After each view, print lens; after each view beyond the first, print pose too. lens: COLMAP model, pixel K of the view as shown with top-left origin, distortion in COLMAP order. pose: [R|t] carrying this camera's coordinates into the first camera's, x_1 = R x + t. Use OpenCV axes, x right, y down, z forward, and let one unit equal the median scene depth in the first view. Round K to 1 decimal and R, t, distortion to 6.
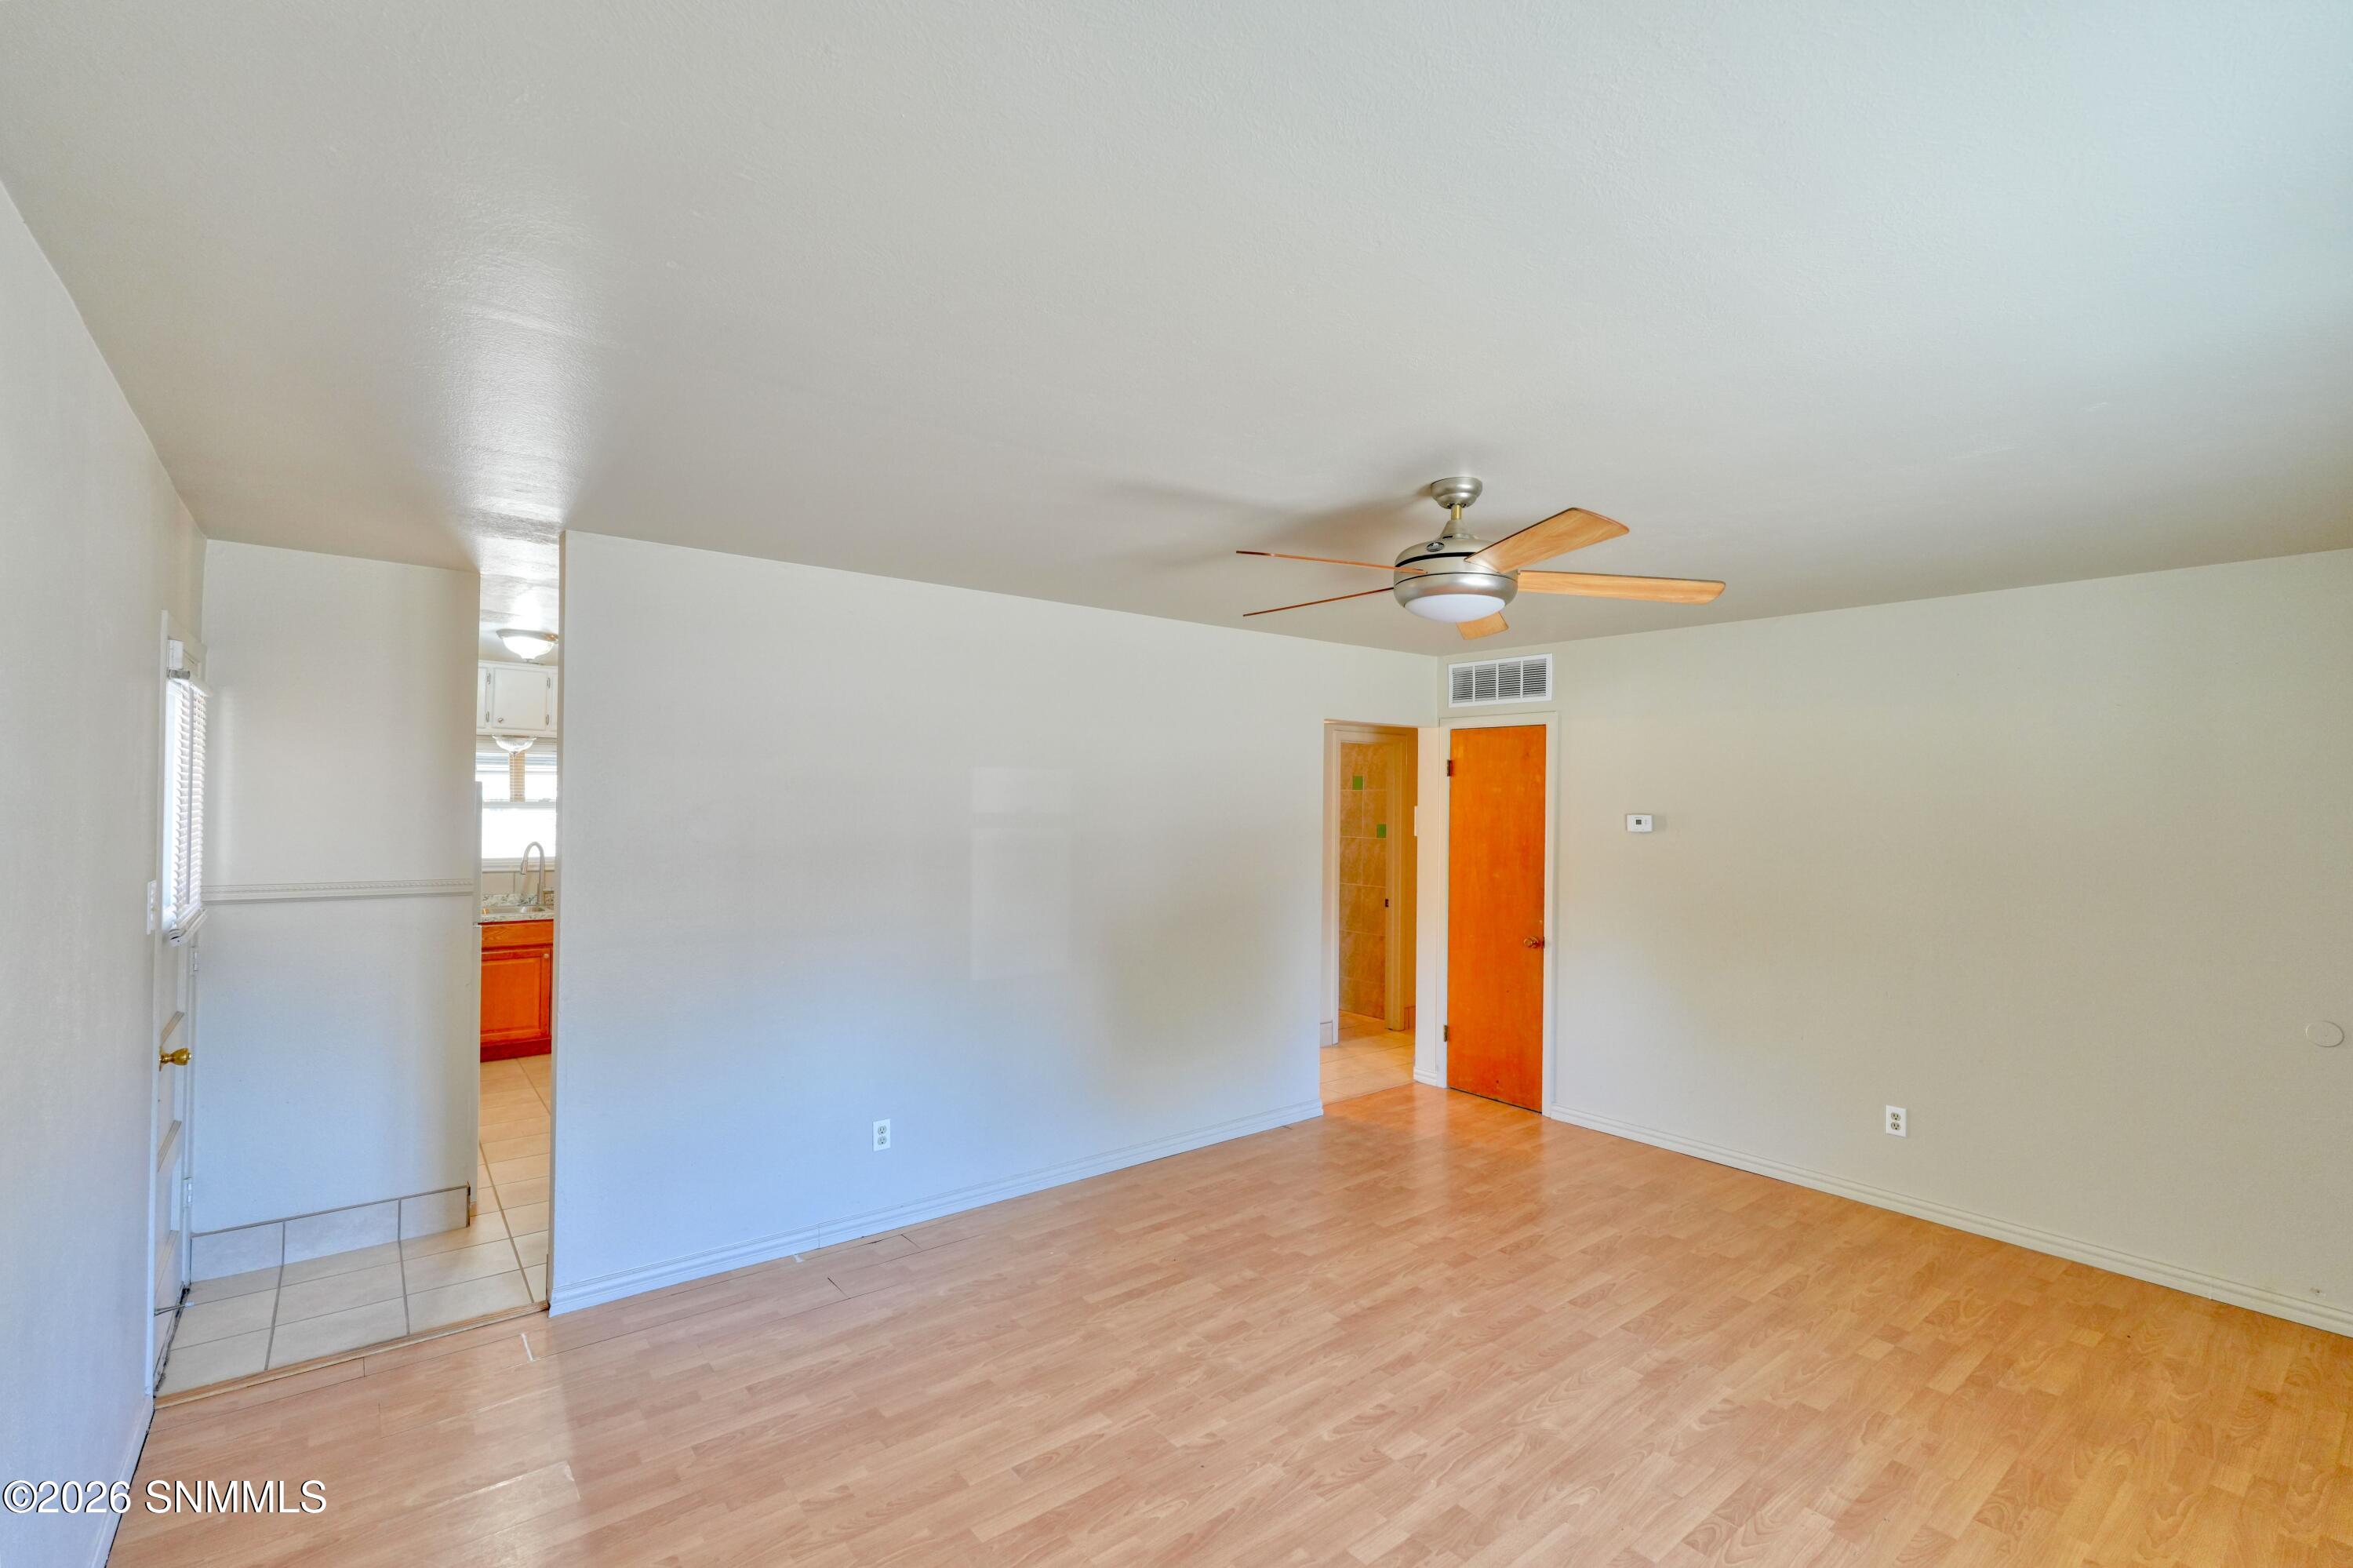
lens RADIAL K [[1046.8, 0, 1195.8], [0, 1046.8, 787.7], [0, 0, 1]] dist [0.000323, 0.000380]
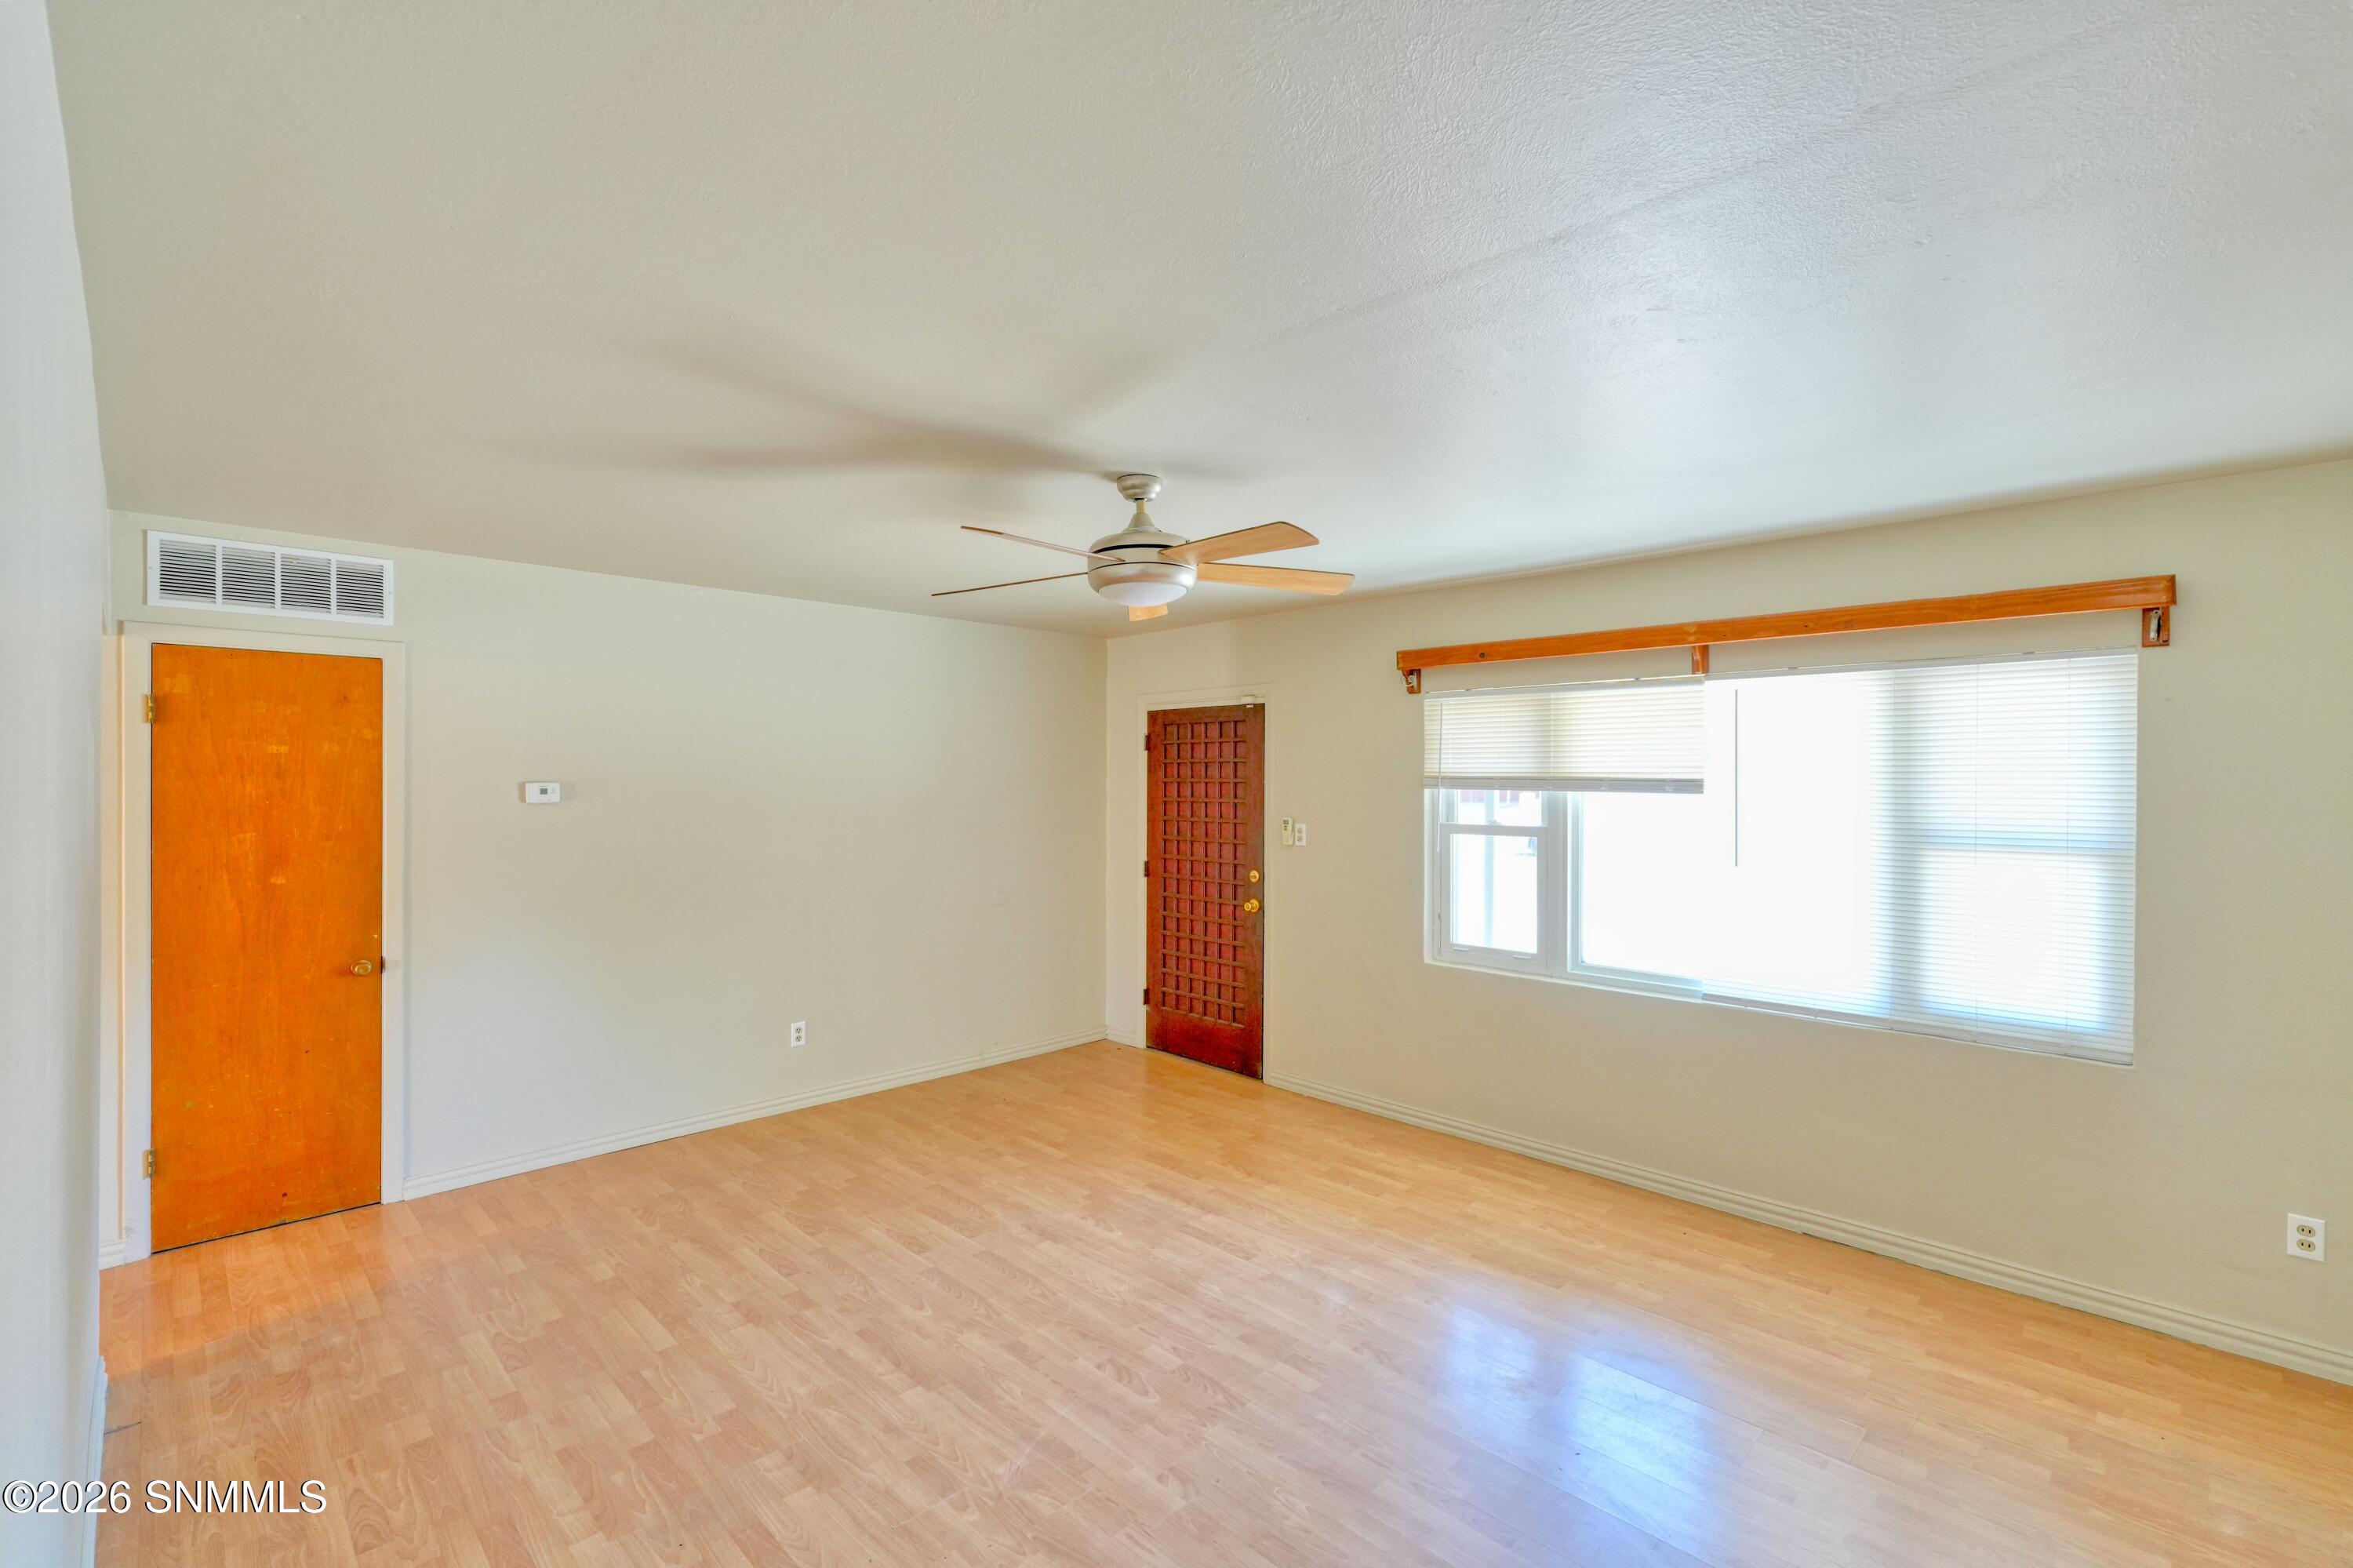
lens RADIAL K [[1029.9, 0, 1176.5], [0, 1029.9, 784.0], [0, 0, 1]] dist [-0.000865, 0.001381]
pose [[-0.096275, -0.015122, 0.995240, -0.669780], [-0.014591, 0.999799, 0.013780, 0.011667], [-0.995248, -0.013195, -0.096476, 0.850433]]
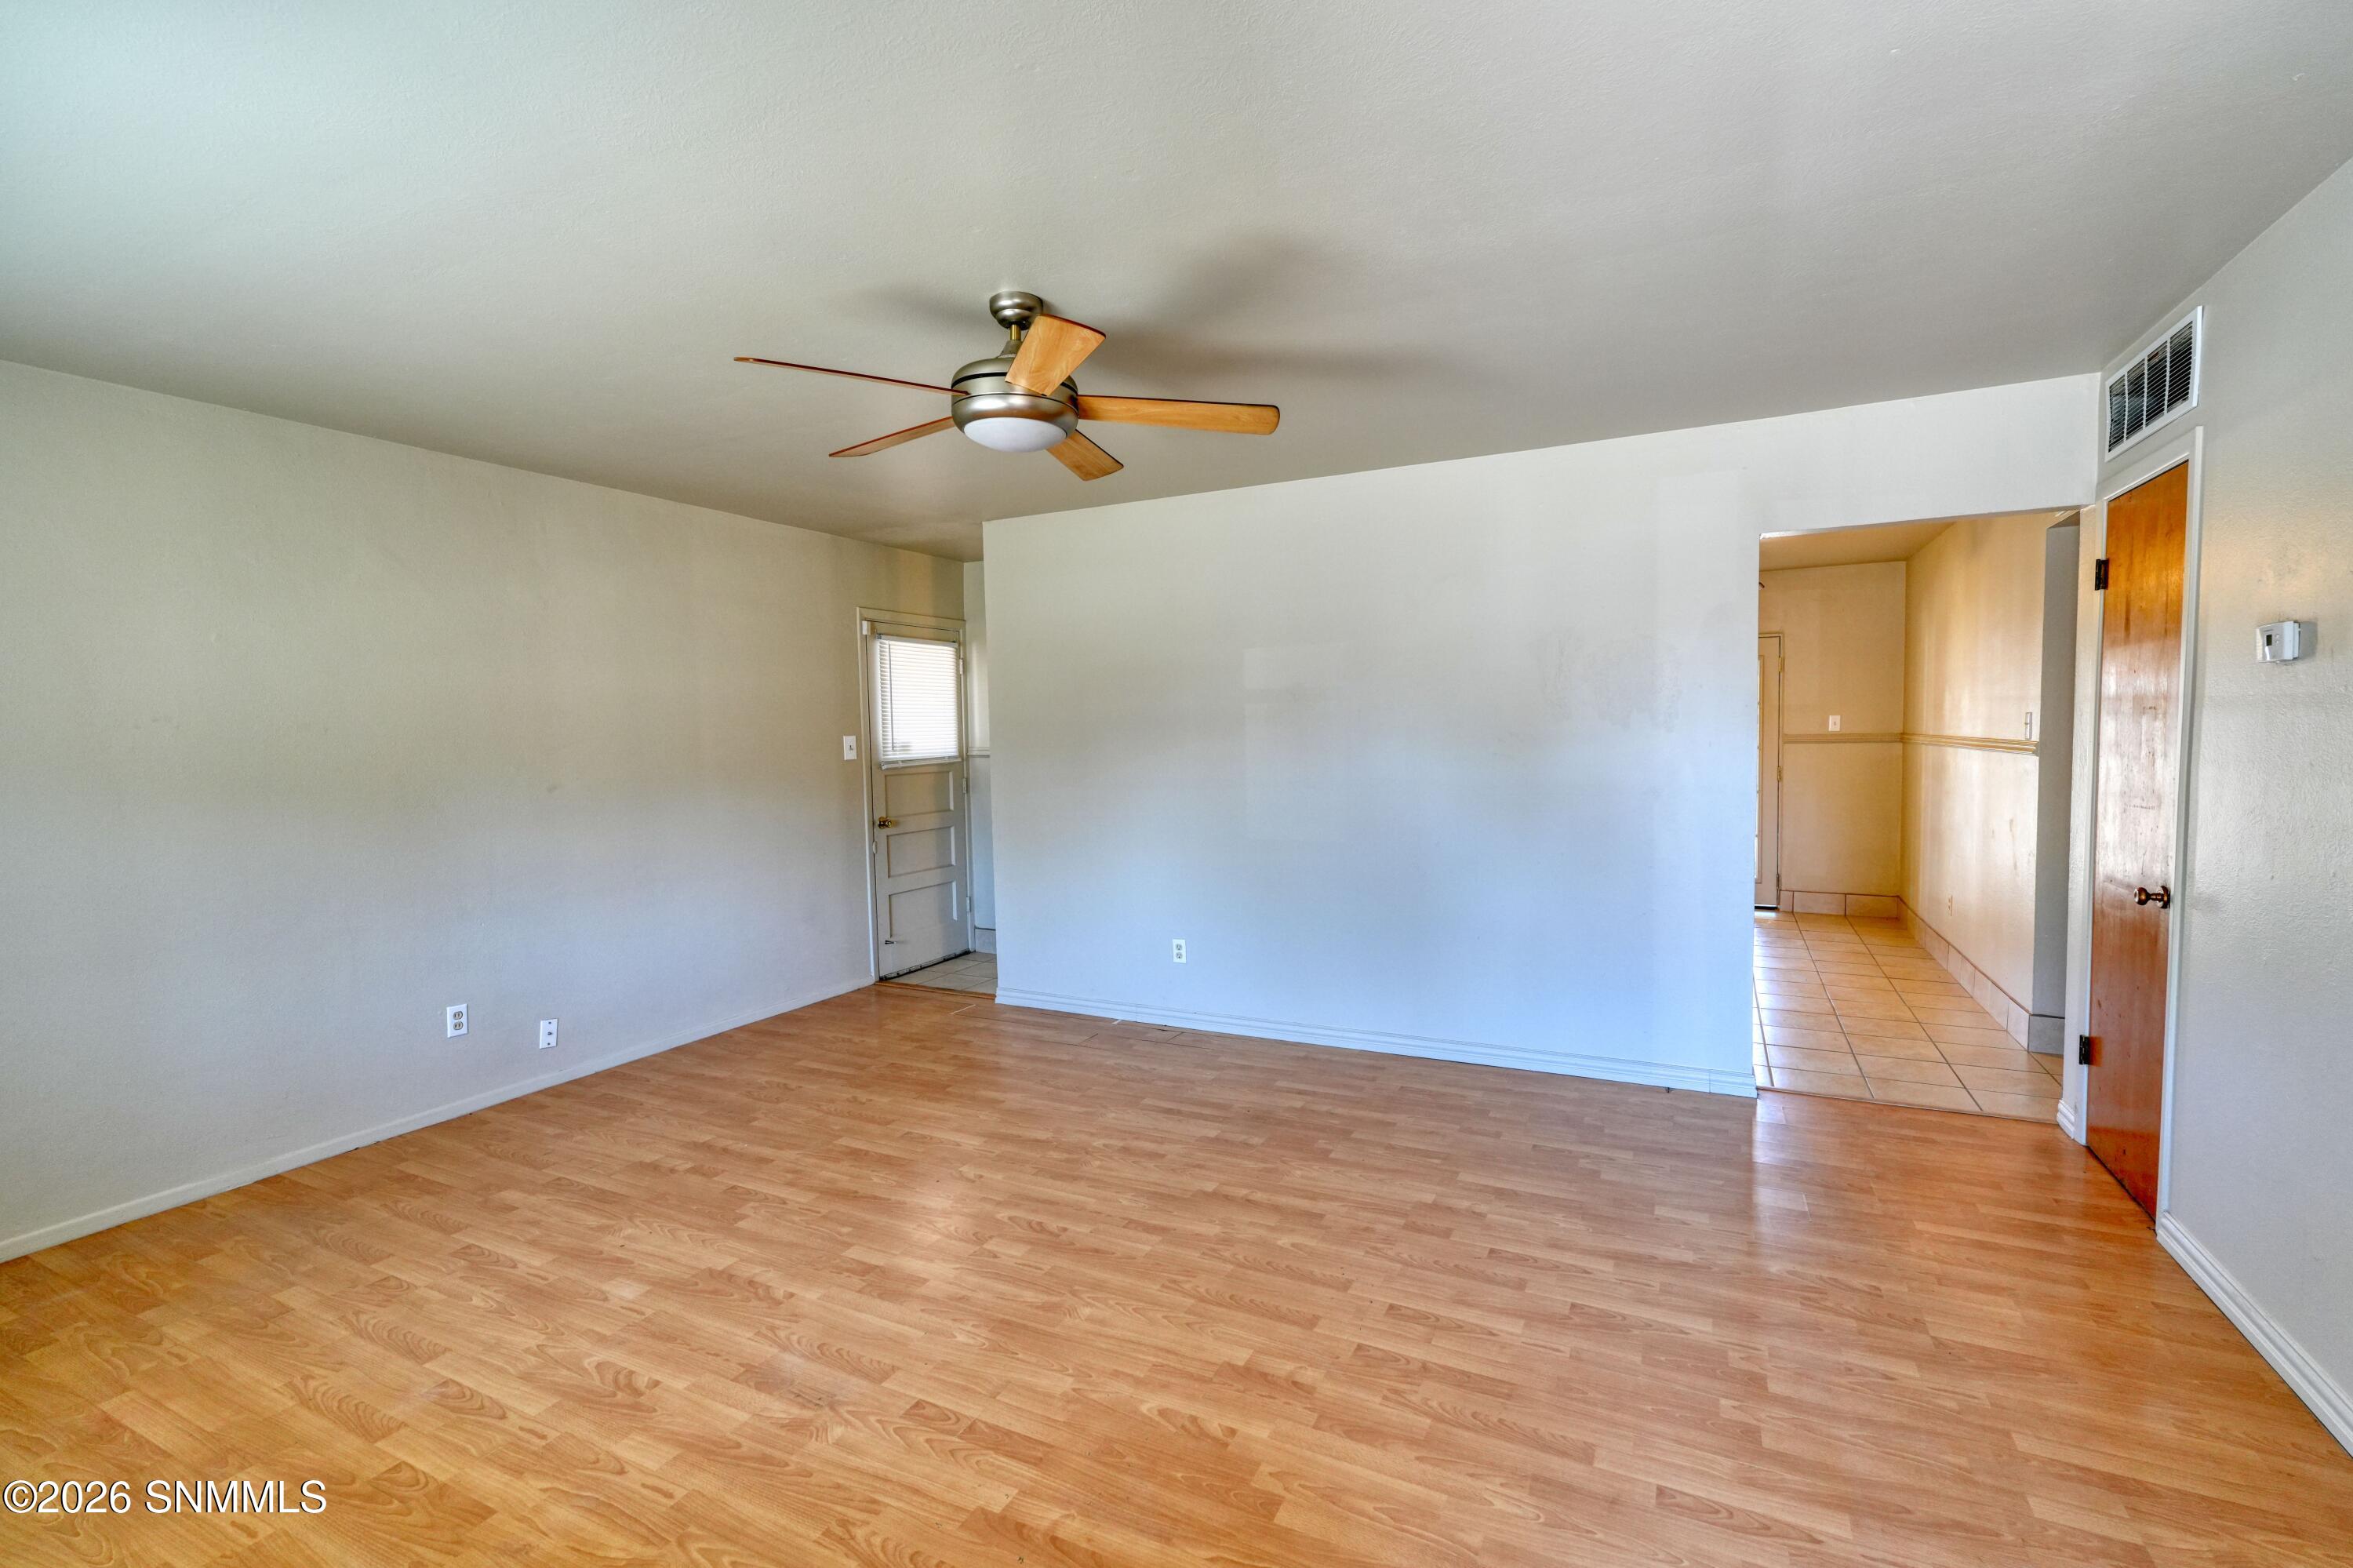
lens RADIAL K [[1040.1, 0, 1177.4], [0, 1040.1, 786.9], [0, 0, 1]] dist [0.000871, 0.000835]
pose [[0.406878, 0.031357, -0.912944, 0.950588], [0.032685, 0.998271, 0.048855, 0.087544], [0.912898, -0.049718, 0.405150, 0.583427]]
